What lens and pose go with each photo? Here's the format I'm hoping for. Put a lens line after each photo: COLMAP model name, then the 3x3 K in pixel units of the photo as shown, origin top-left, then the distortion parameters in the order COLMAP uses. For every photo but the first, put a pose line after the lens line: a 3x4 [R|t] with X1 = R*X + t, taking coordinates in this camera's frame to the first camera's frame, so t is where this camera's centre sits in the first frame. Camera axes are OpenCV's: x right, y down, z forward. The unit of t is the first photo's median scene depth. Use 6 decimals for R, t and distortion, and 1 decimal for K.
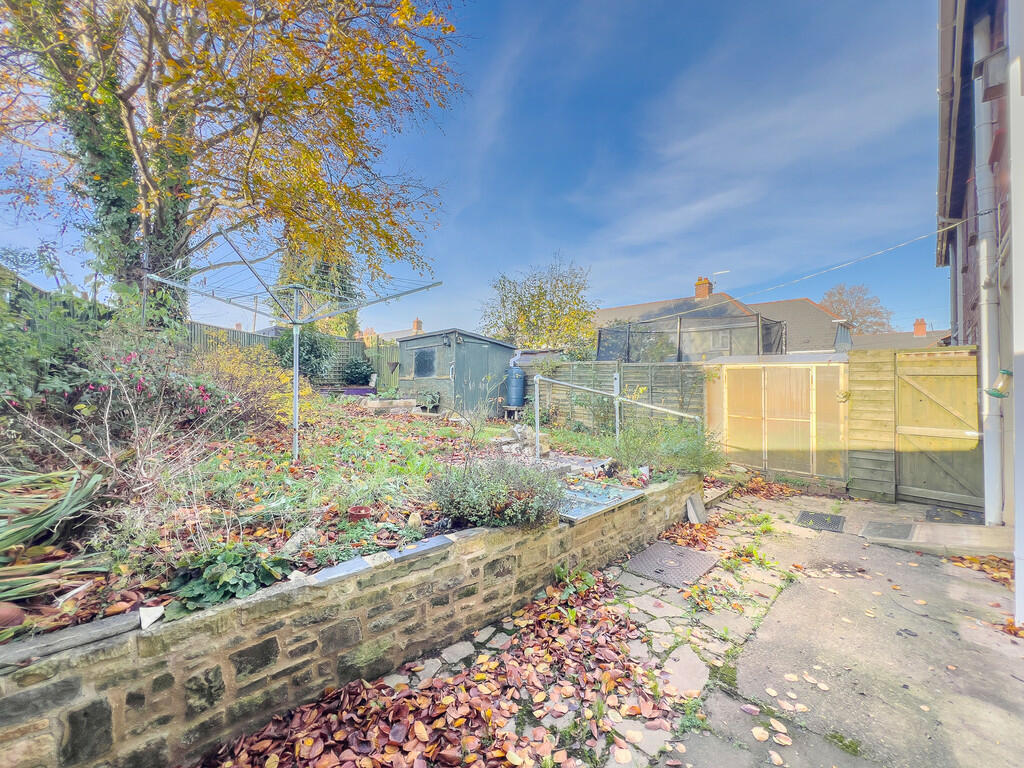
lens RADIAL K [[407.8, 0, 512.9], [0, 407.8, 378.1], [0, 0, 1]] dist [-0.002292, -0.000561]
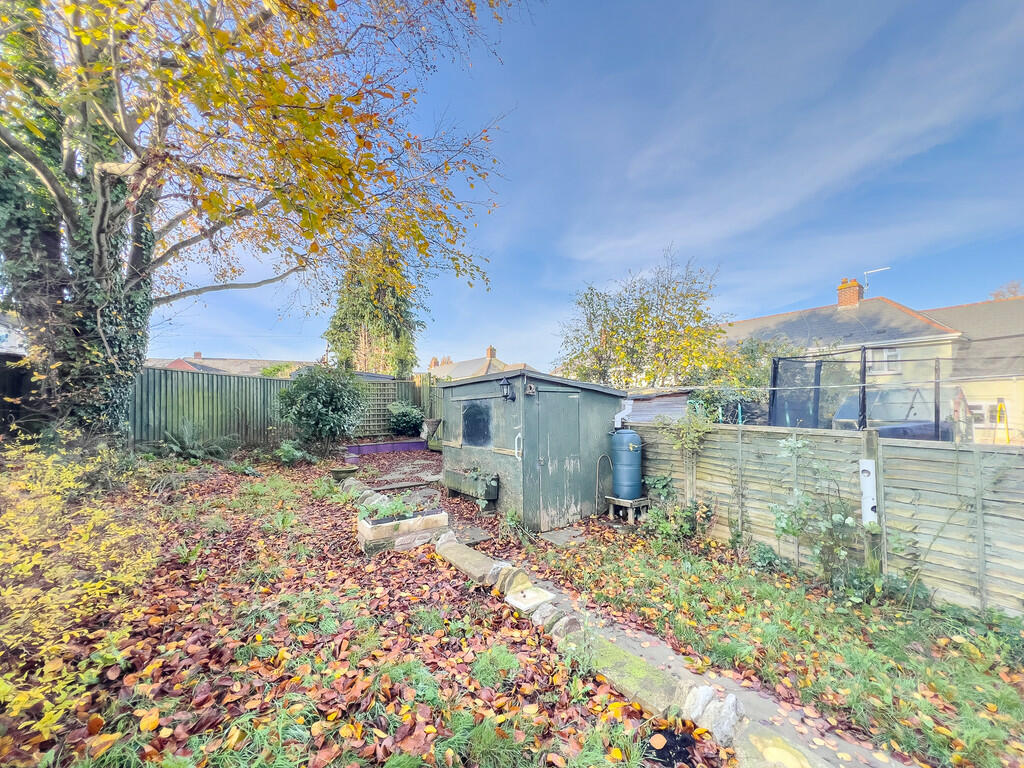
lens RADIAL K [[407.8, 0, 512.4], [0, 407.8, 393.4], [0, 0, 1]] dist [-0.002292, -0.000561]
pose [[0.981965, -0.019064, -0.188101, -0.042507], [0.014974, 0.999620, -0.023142, -0.067246], [0.188471, 0.019908, 0.981877, 0.385979]]
